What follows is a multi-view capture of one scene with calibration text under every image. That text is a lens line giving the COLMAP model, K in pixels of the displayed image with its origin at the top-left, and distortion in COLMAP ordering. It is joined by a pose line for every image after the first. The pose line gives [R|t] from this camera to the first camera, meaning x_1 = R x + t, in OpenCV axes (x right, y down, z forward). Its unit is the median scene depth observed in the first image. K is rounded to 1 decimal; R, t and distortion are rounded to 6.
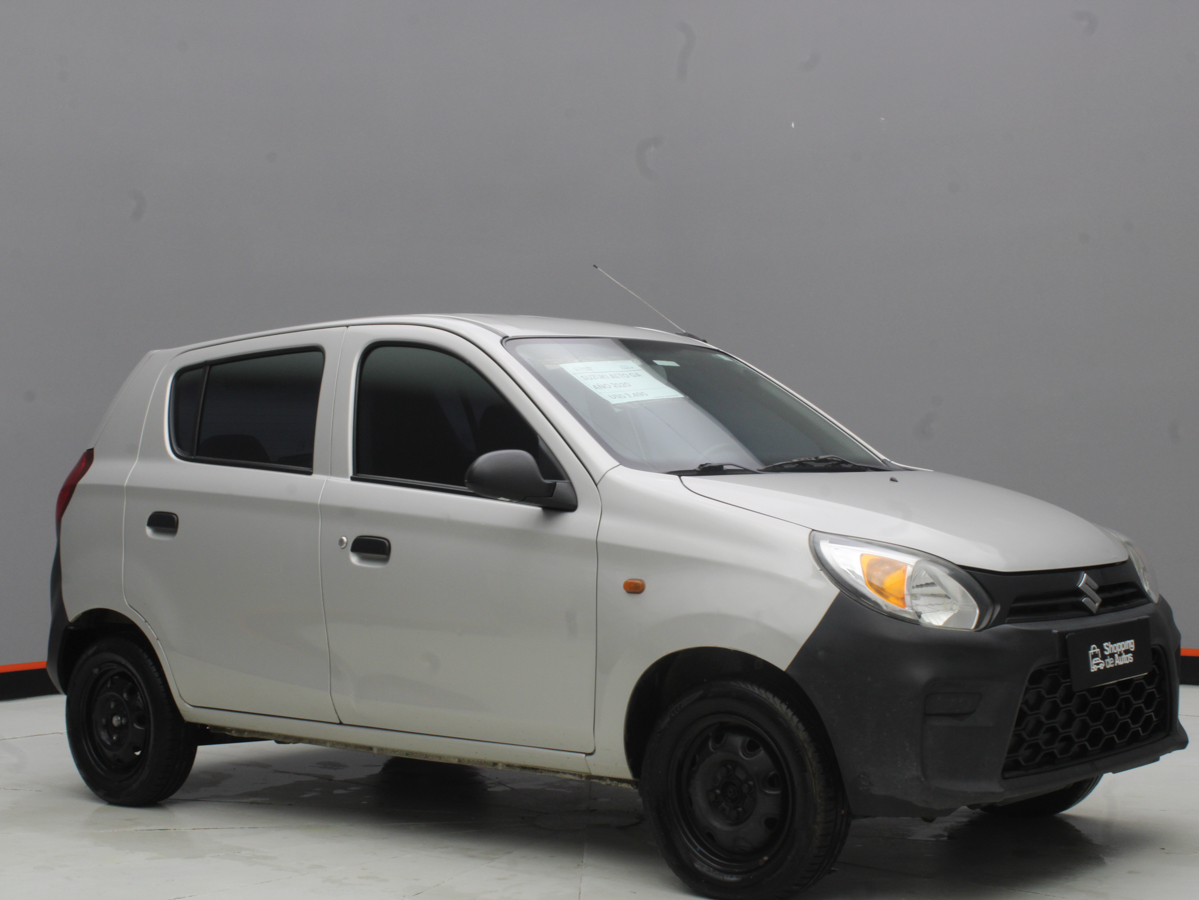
lens RADIAL K [[1936.5, 0, 596.4], [0, 1936.5, 454.6], [0, 0, 1]] dist [-0.039682, 0.000000]
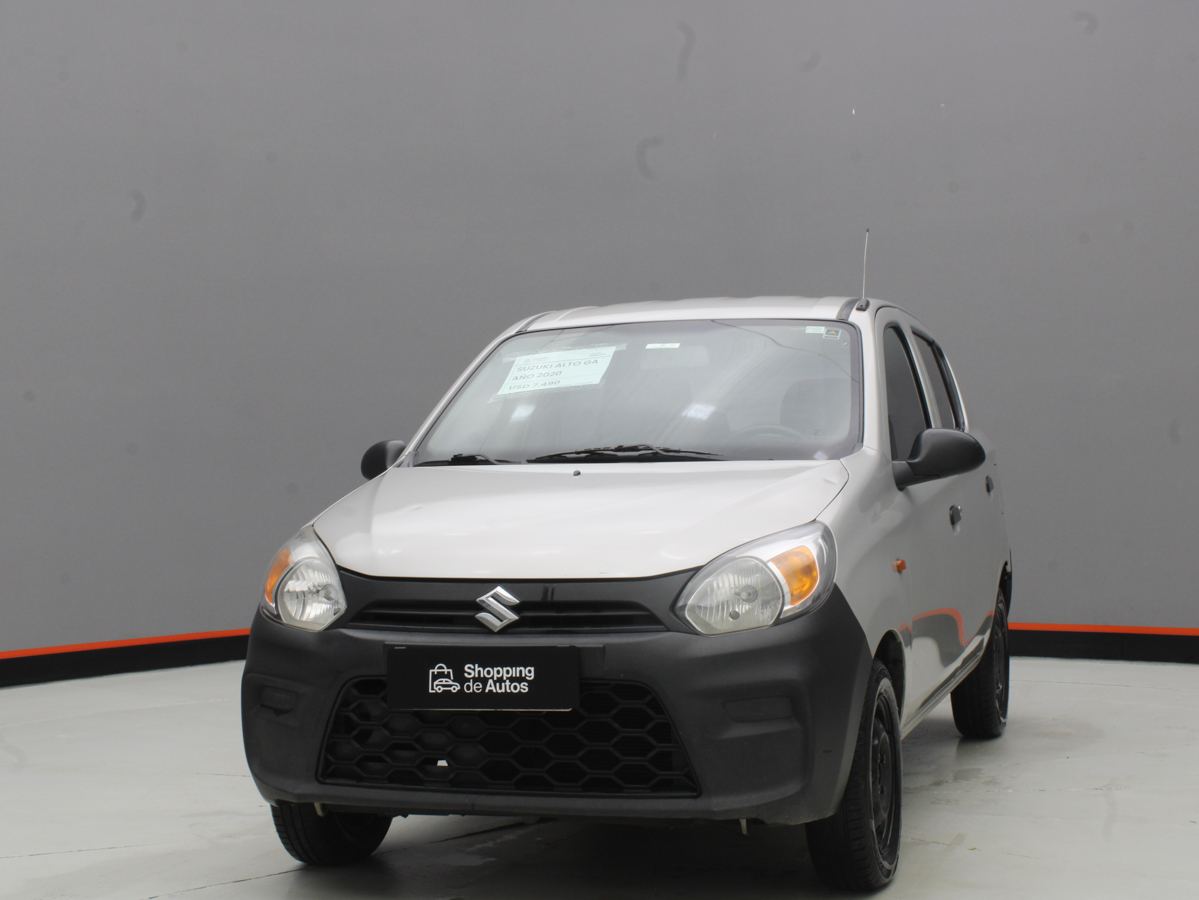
lens RADIAL K [[1936.5, 0, 593.3], [0, 1936.5, 452.6], [0, 0, 1]] dist [-0.039682, 0.000000]
pose [[0.382791, 0.012637, -0.923748, 1.100218], [0.024133, 0.999428, 0.023673, -0.020264], [0.923520, -0.031355, 0.382267, 0.705221]]
